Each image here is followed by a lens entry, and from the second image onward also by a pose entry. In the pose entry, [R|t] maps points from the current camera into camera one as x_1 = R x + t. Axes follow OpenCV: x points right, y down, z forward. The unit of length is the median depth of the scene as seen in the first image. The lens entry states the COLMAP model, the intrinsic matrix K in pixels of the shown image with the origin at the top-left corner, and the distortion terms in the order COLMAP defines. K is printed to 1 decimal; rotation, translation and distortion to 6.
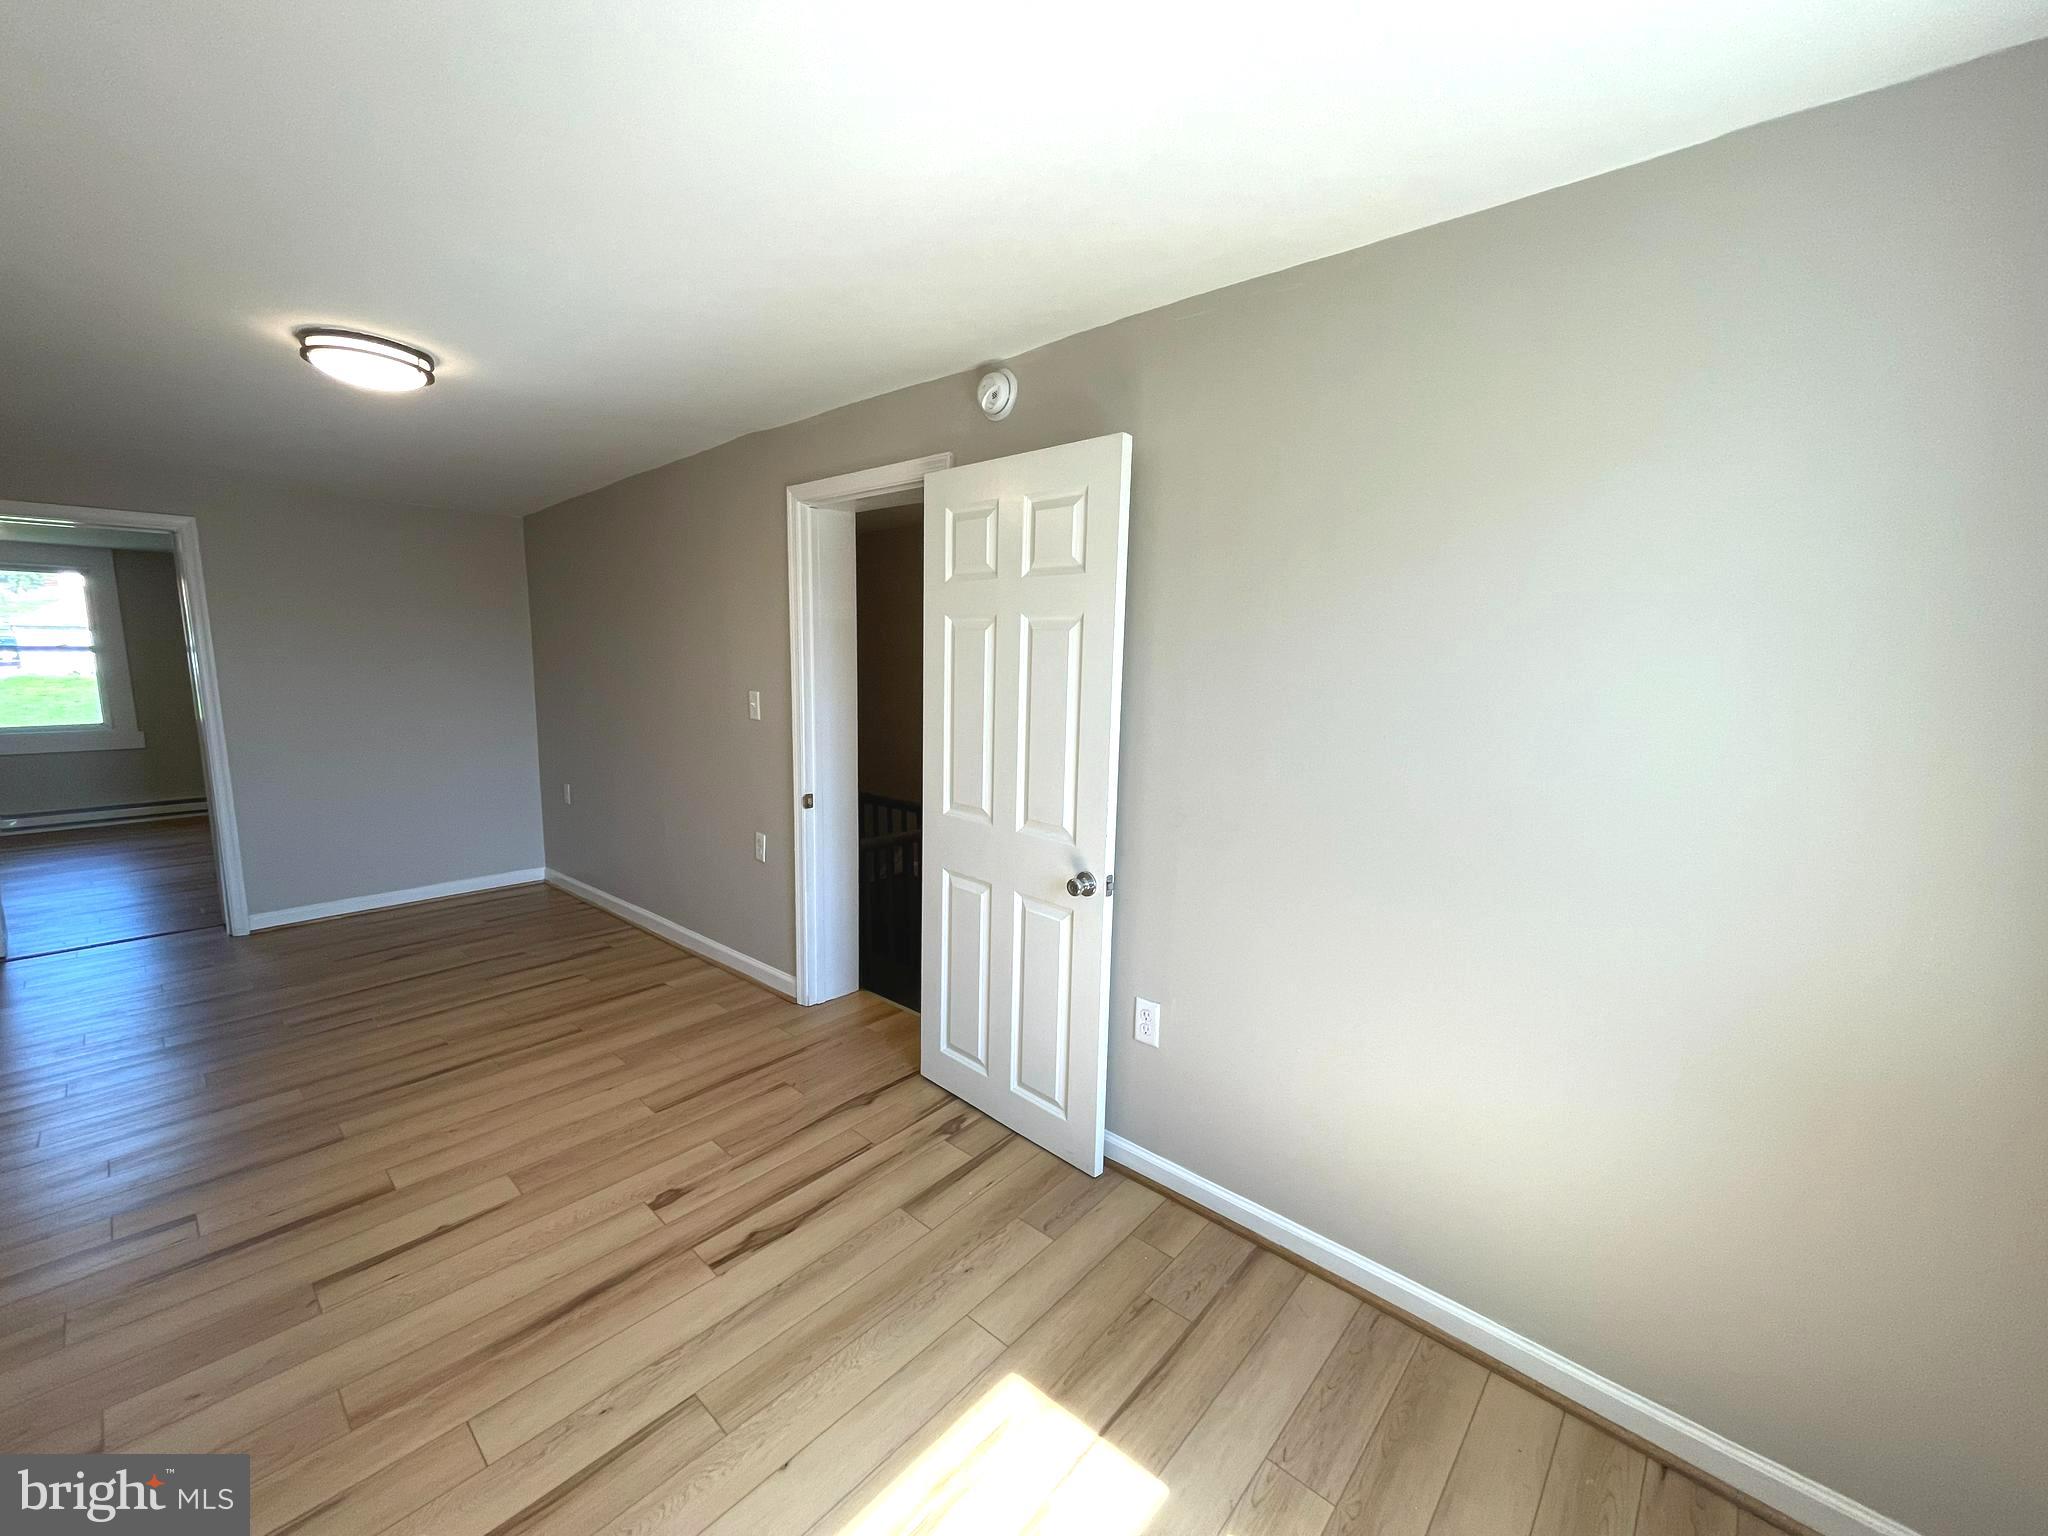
lens RADIAL K [[804.9, 0, 1015.4], [0, 804.9, 801.0], [0, 0, 1]] dist [-0.001807, 0.000139]
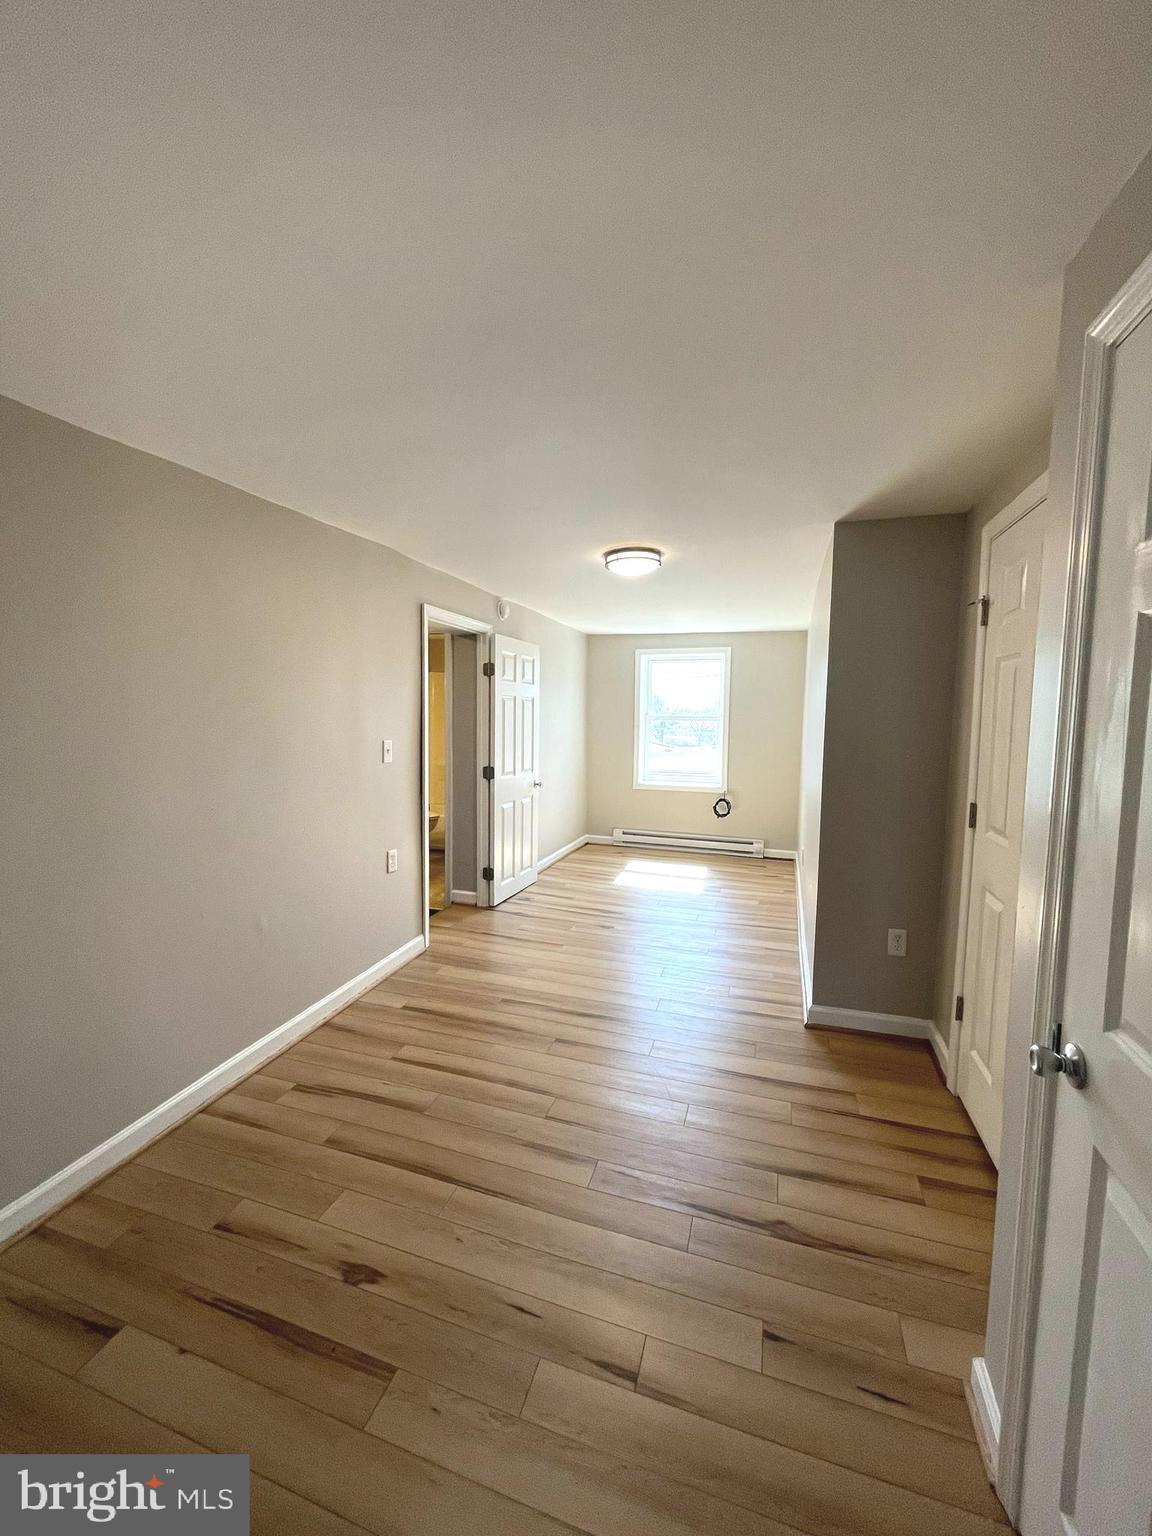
lens RADIAL K [[623.4, 0, 577.3], [0, 623.4, 761.8], [0, 0, 1]] dist [-0.000173, 0.000450]
pose [[-0.409680, -0.099843, 0.906749, -2.065700], [0.137475, 0.975883, 0.169568, -0.343078], [-0.901811, 0.194124, -0.386074, 1.701796]]
